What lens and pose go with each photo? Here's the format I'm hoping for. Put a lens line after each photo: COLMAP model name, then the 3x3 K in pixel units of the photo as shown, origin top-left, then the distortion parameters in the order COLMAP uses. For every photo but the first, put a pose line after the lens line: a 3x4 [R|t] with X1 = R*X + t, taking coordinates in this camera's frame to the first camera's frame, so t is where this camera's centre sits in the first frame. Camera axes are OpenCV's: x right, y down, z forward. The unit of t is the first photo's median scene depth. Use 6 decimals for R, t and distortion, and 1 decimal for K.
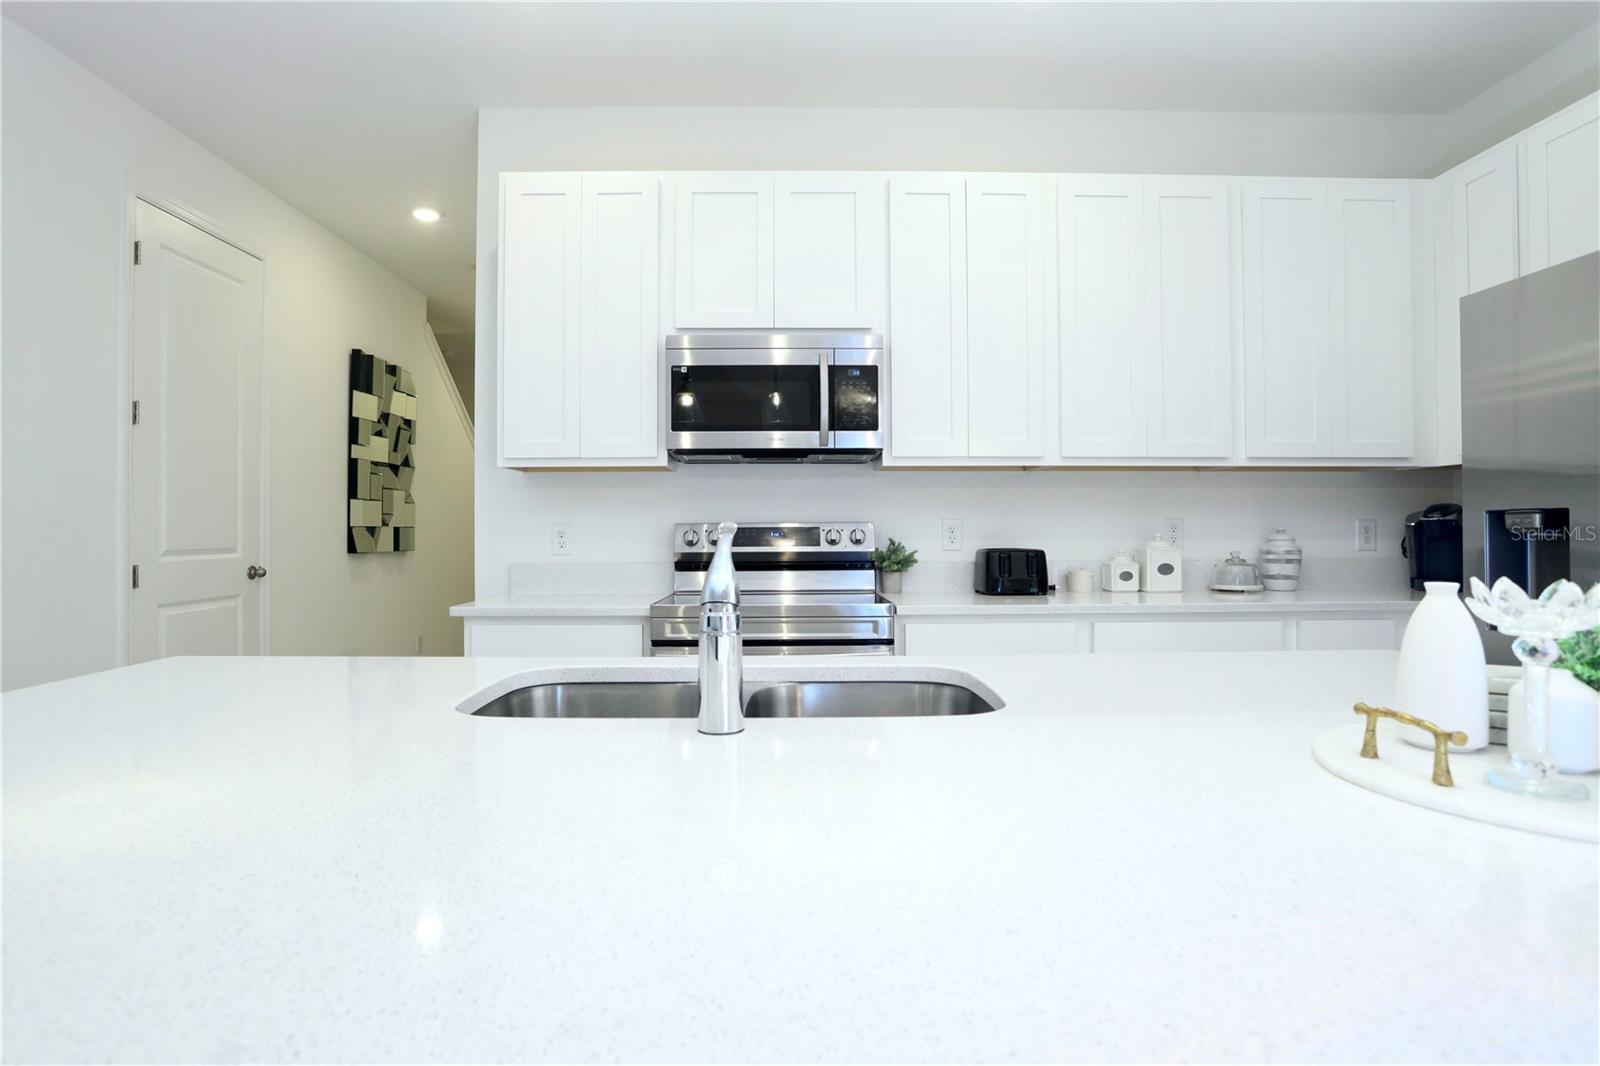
lens RADIAL K [[834.1, 0, 800.0], [0, 834.1, 533.0], [0, 0, 1]] dist [-0.036916, 0.000222]
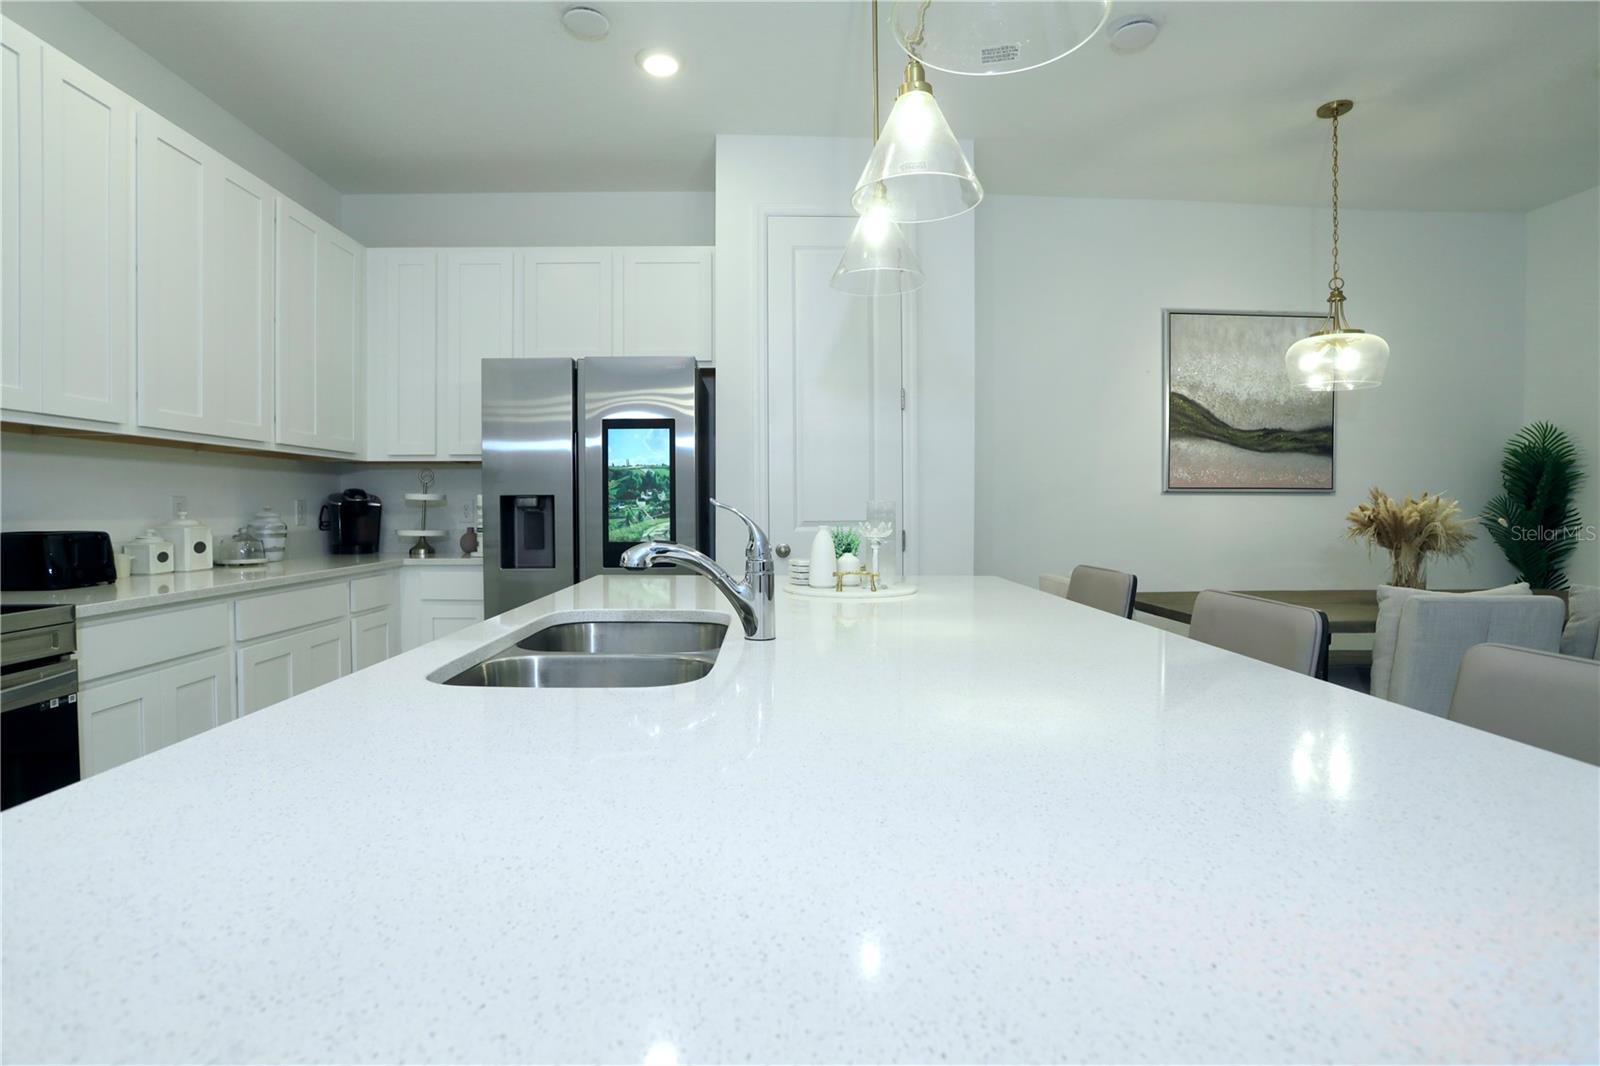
lens RADIAL K [[772.4, 0, 800.0], [0, 772.4, 533.0], [0, 0, 1]] dist [-0.020304, 0.000701]
pose [[0.001414, -0.032188, 0.999481, -0.477552], [0.004852, 0.999470, 0.032181, 0.000230], [-0.999987, 0.004804, 0.001570, 0.276379]]
